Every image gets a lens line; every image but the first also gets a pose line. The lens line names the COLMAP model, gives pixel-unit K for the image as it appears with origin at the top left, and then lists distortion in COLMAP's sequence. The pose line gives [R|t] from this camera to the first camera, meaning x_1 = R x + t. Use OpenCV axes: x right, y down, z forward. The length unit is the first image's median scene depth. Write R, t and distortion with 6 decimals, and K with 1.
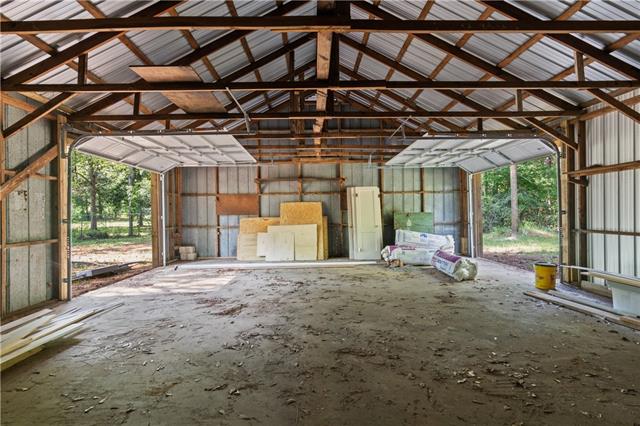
lens RADIAL K [[319.7, 0, 318.2], [0, 319.7, 216.5], [0, 0, 1]] dist [0.001595, 0.000080]
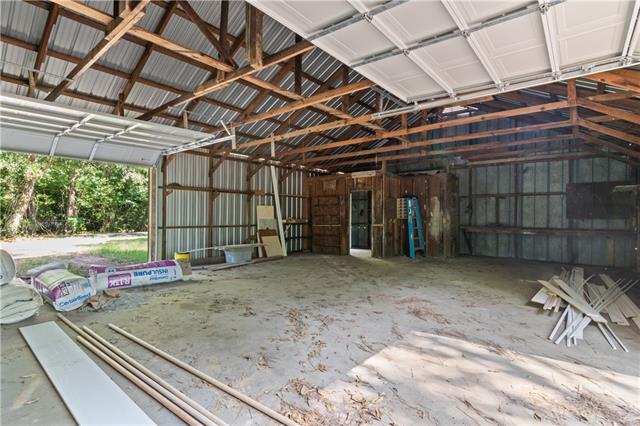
lens RADIAL K [[319.7, 0, 321.8], [0, 319.7, 214.5], [0, 0, 1]] dist [0.001595, 0.000080]
pose [[-0.760165, 0.011408, 0.649630, -0.677946], [0.006937, 0.999931, -0.009442, 0.004198], [-0.649693, -0.002671, -0.760192, 1.829137]]
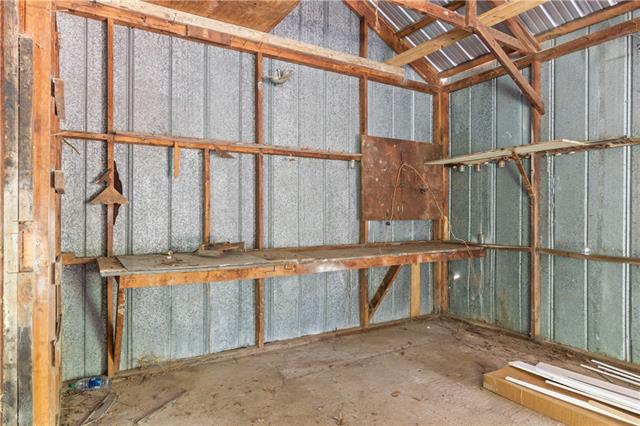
lens RADIAL K [[392.7, 0, 319.5], [0, 392.7, 214.4], [0, 0, 1]] dist [-0.002675, -0.000129]
pose [[-0.856476, 0.016745, -0.515916, -0.431665], [0.010601, 0.999834, 0.014852, -0.000652], [0.516078, 0.007251, -0.856511, 1.261862]]
